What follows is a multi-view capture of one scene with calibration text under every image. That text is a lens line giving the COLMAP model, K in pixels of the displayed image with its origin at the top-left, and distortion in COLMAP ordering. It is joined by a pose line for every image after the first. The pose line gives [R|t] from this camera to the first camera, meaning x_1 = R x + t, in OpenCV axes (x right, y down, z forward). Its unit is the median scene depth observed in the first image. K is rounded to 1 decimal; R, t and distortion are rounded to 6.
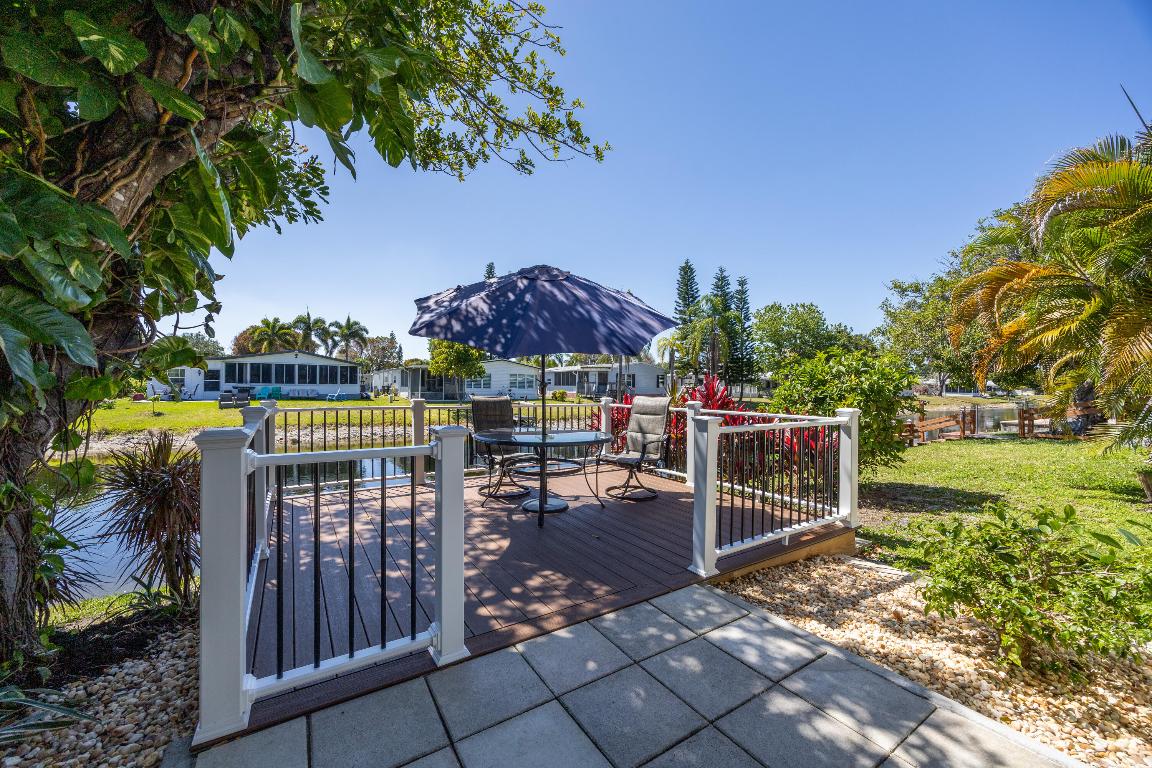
lens RADIAL K [[440.8, 0, 574.1], [0, 440.8, 386.0], [0, 0, 1]] dist [-0.000718, 0.000439]
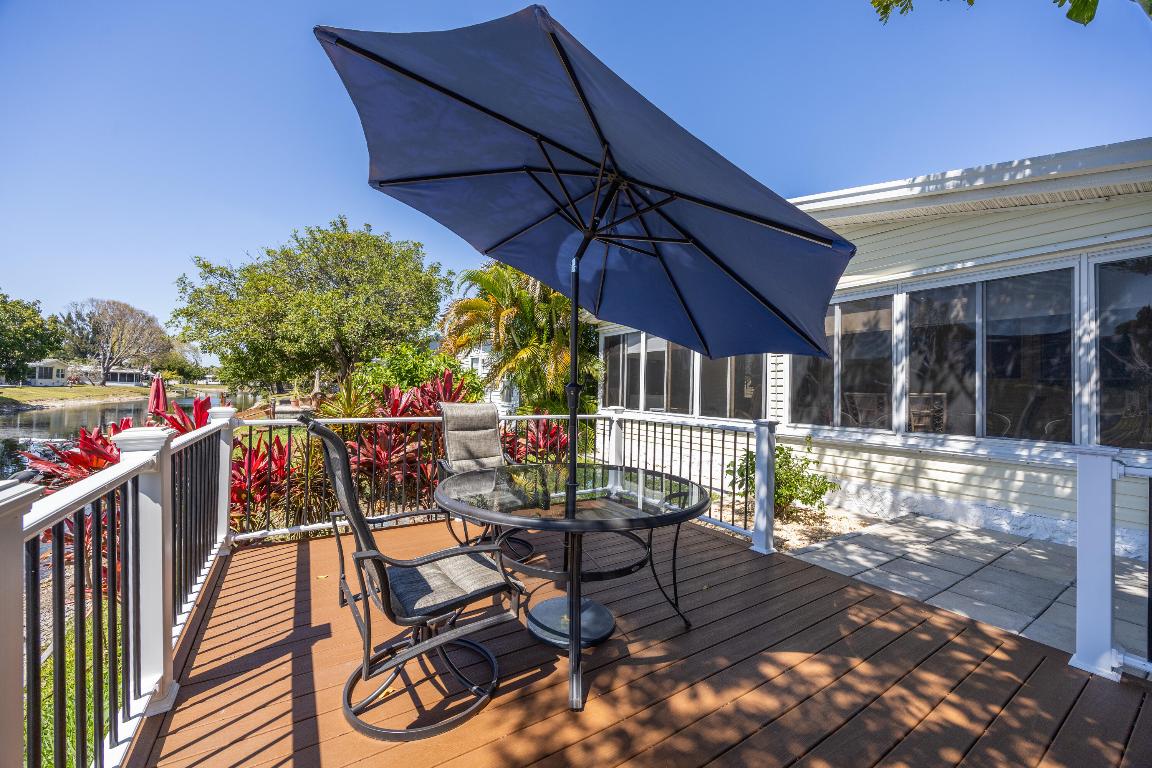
lens RADIAL K [[440.8, 0, 570.3], [0, 440.8, 386.5], [0, 0, 1]] dist [-0.000718, 0.000439]
pose [[0.006745, -0.005598, 0.999962, -0.774223], [-0.021410, 0.999754, 0.005741, -0.014652], [-0.999748, -0.021448, 0.006624, 1.319263]]
